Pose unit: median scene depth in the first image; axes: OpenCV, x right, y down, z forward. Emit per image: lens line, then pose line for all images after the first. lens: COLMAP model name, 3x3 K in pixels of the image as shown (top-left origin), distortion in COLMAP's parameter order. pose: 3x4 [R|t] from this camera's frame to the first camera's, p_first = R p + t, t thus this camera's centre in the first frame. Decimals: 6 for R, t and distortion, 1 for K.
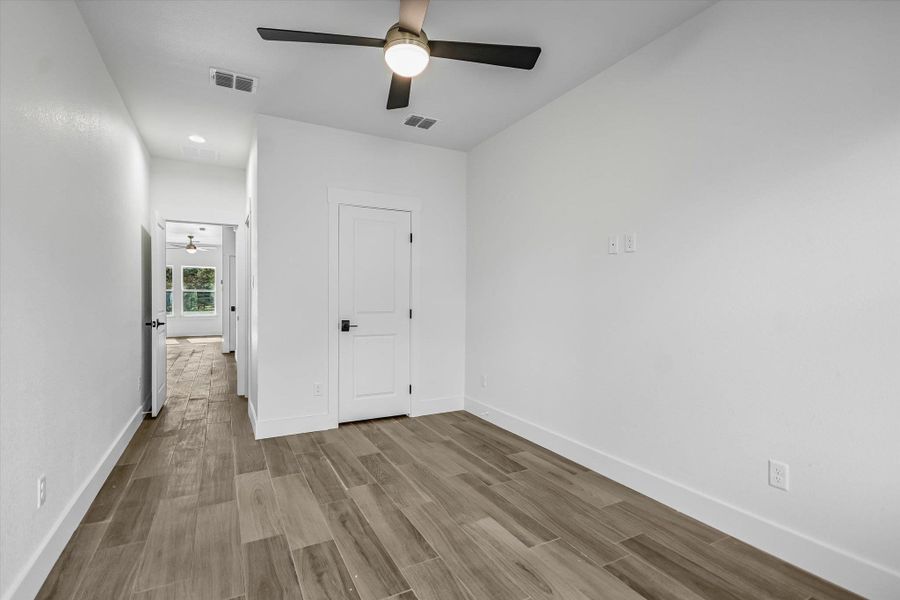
lens RADIAL K [[438.0, 0, 445.8], [0, 438.0, 296.6], [0, 0, 1]] dist [0.001165, 0.000079]
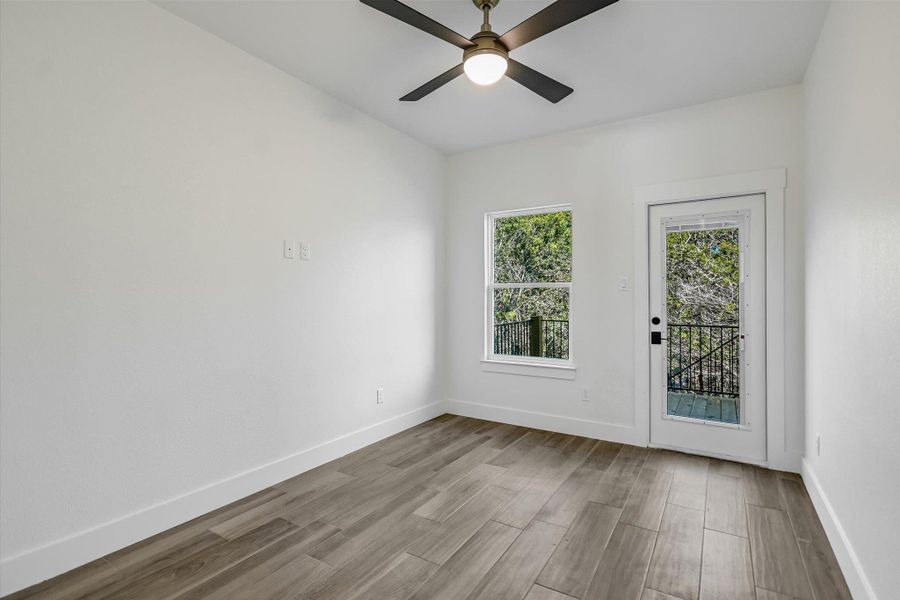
lens RADIAL K [[438.0, 0, 445.8], [0, 438.0, 296.6], [0, 0, 1]] dist [0.001165, 0.000079]
pose [[-0.504711, -0.000953, 0.863288, -0.713621], [0.004707, 0.999981, 0.003856, -0.009971], [-0.863275, 0.006009, -0.504697, 1.244036]]
